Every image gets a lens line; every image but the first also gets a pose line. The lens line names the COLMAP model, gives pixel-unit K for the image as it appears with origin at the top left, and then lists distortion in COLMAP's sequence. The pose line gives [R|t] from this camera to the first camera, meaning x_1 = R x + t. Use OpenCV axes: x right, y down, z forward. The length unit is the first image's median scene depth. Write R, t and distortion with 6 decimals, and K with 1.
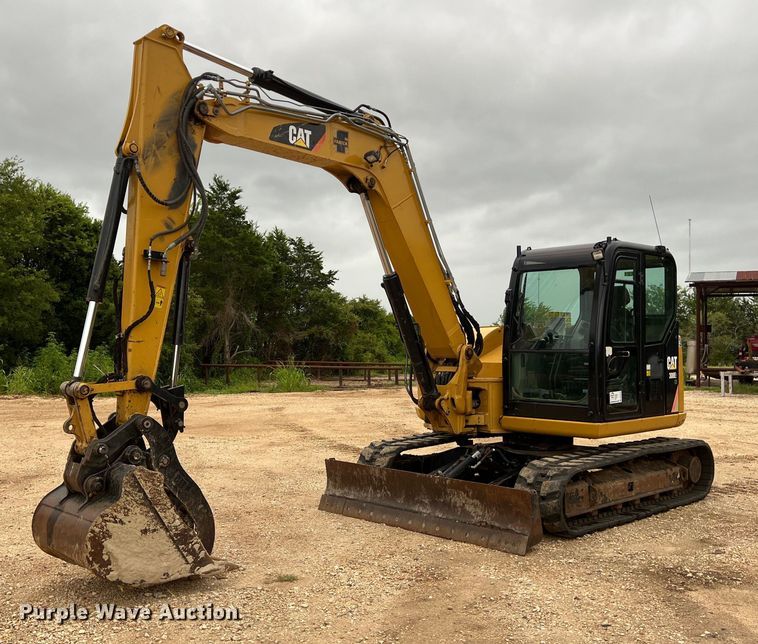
lens RADIAL K [[741.3, 0, 376.8], [0, 741.3, 320.7], [0, 0, 1]] dist [-0.002689, 0.000000]
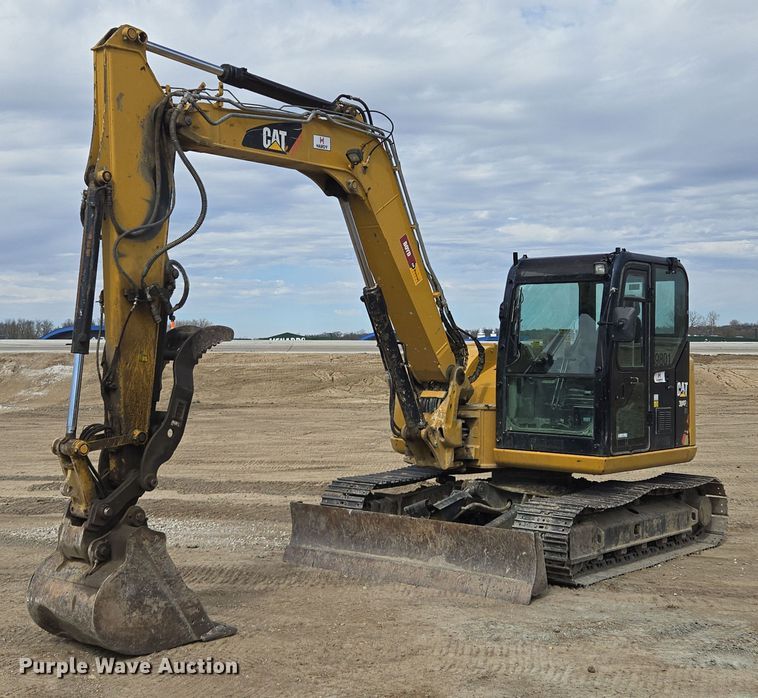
lens RADIAL K [[1048.1, 0, 378.4], [0, 1048.1, 348.6], [0, 0, 1]] dist [-0.094994, 0.000000]
pose [[0.998856, 0.005205, 0.047530, -0.032081], [-0.007073, 0.999206, 0.039210, -0.039396], [-0.047288, -0.039501, 0.998100, -0.239837]]
